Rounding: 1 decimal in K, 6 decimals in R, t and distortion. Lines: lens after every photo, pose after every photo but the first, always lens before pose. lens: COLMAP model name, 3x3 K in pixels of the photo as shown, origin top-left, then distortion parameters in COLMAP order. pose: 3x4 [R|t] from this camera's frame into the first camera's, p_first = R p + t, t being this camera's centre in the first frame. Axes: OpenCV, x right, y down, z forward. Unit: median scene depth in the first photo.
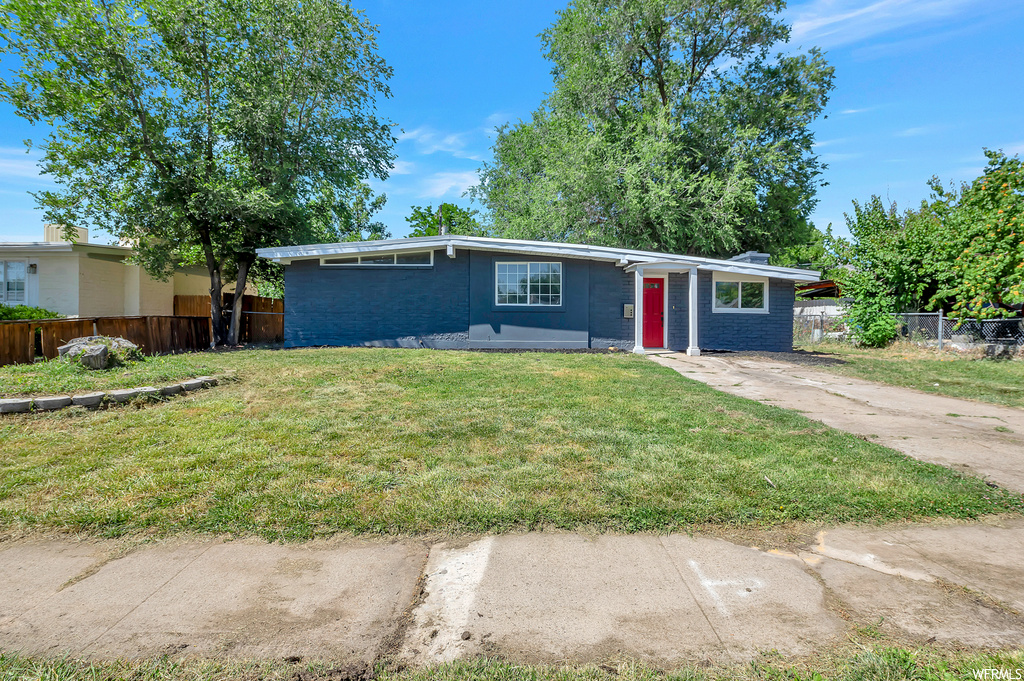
lens RADIAL K [[463.8, 0, 514.9], [0, 463.8, 335.7], [0, 0, 1]] dist [-0.038414, 0.006373]
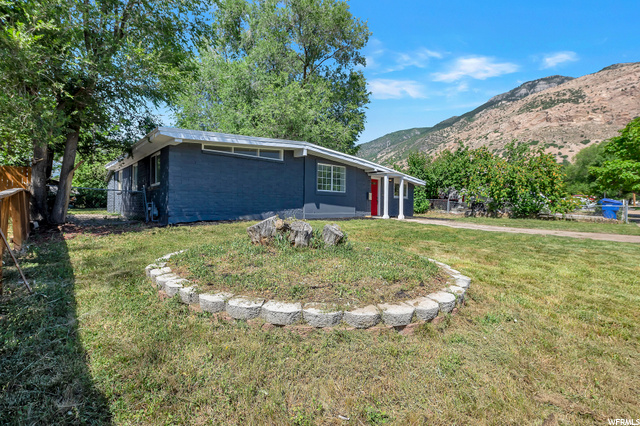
lens RADIAL K [[289.9, 0, 321.8], [0, 289.9, 210.0], [0, 0, 1]] dist [-0.038414, 0.006373]
pose [[0.717011, -0.011356, 0.696970, -0.708221], [0.004824, 0.999924, 0.011329, -0.011759], [-0.697045, -0.004761, 0.717011, 0.292353]]
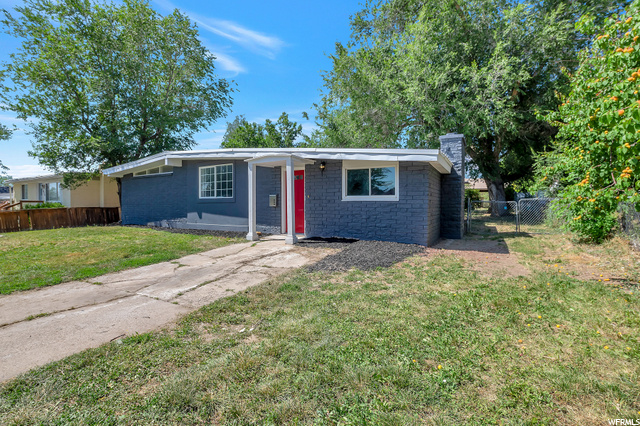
lens RADIAL K [[289.9, 0, 321.8], [0, 289.9, 210.0], [0, 0, 1]] dist [-0.038414, 0.006373]
pose [[0.886572, -0.006091, -0.462550, 0.681235], [0.011154, 0.999904, 0.008212, -0.033945], [0.462456, -0.012439, 0.886555, 0.405971]]
